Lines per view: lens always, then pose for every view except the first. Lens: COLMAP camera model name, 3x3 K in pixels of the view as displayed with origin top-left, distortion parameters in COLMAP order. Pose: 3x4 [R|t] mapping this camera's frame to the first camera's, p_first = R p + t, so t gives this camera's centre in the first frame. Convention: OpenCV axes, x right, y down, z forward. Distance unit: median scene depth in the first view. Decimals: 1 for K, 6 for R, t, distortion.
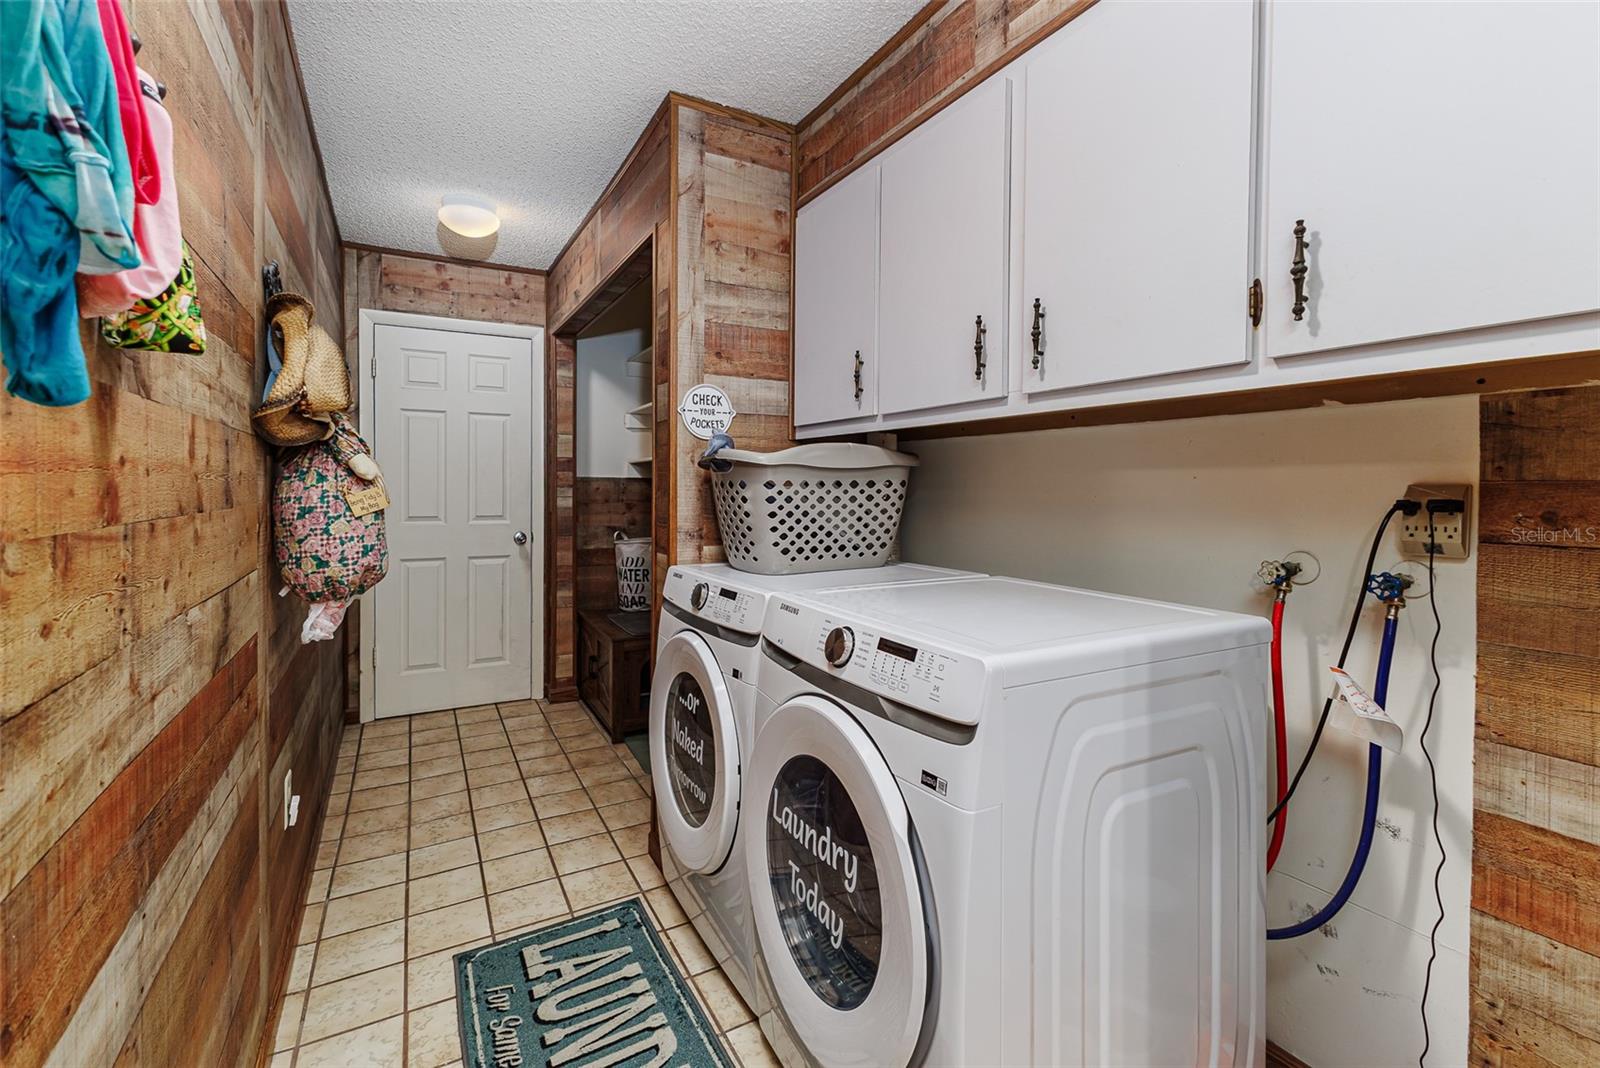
lens RADIAL K [[698.4, 0, 783.5], [0, 698.4, 497.0], [0, 0, 1]] dist [-0.000640, 0.000012]
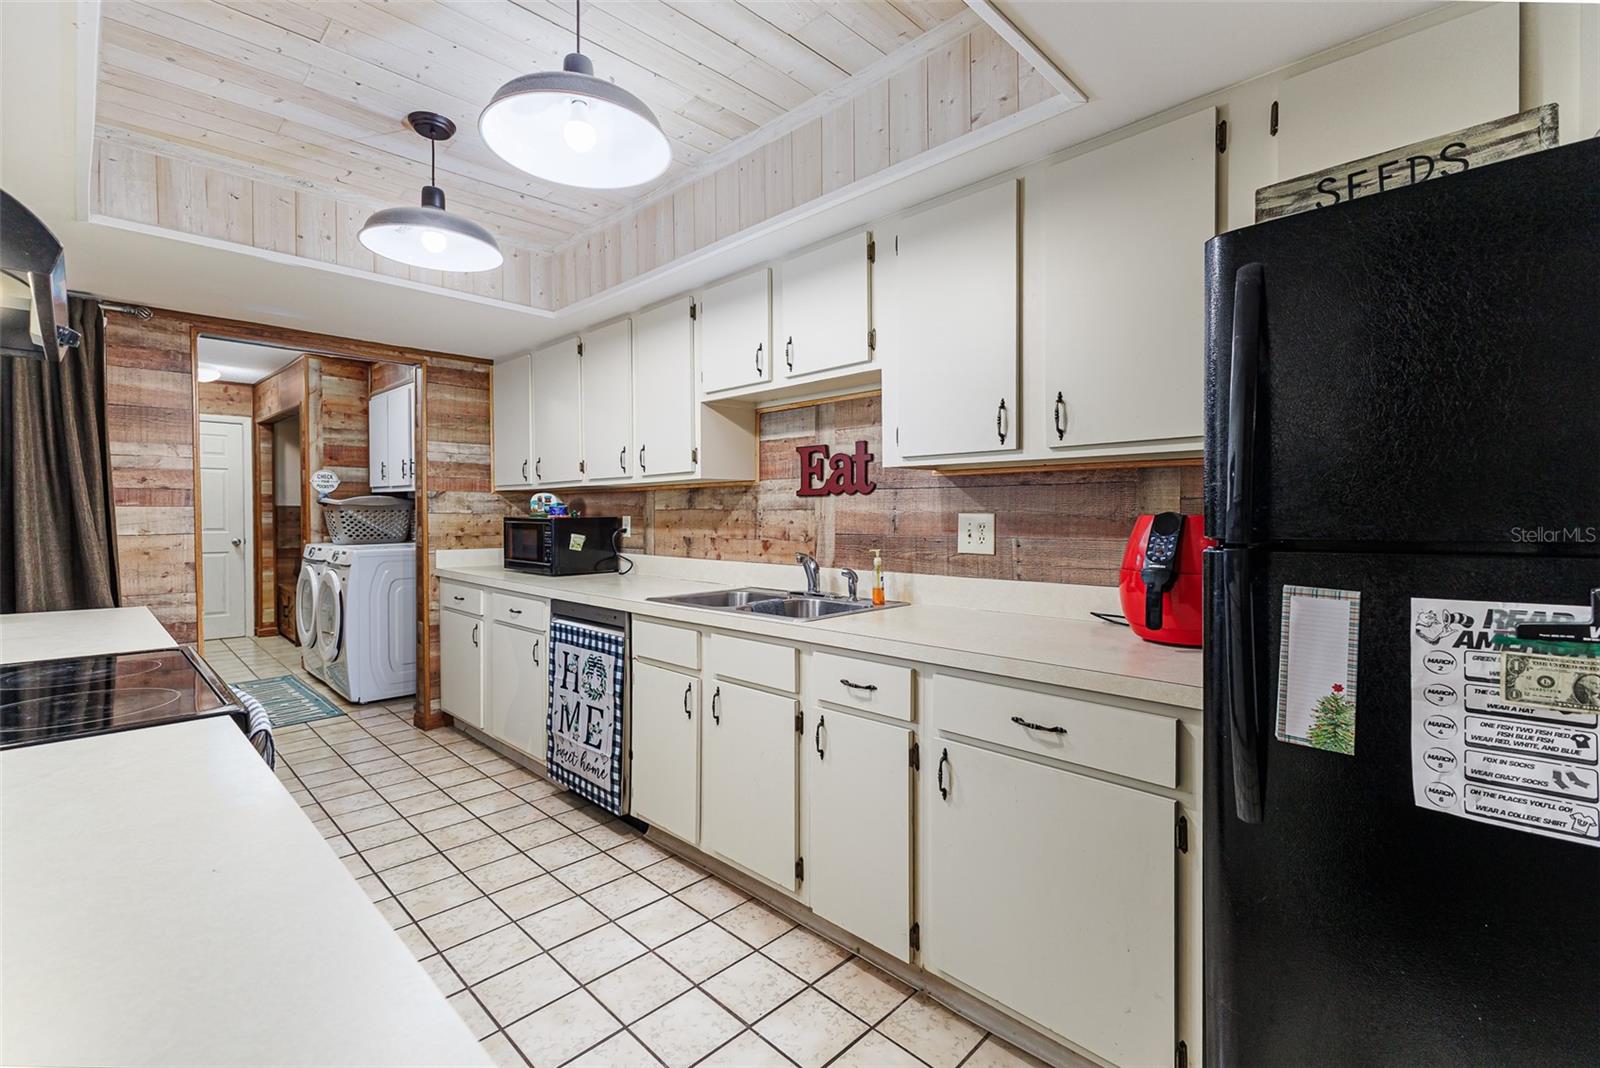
lens RADIAL K [[698.4, 0, 806.9], [0, 698.4, 520.6], [0, 0, 1]] dist [-0.000640, 0.000012]
pose [[0.950355, -0.009386, 0.311028, 0.698250], [0.007220, 0.999941, 0.008113, 0.006222], [-0.311085, -0.005465, 0.950366, -1.761059]]
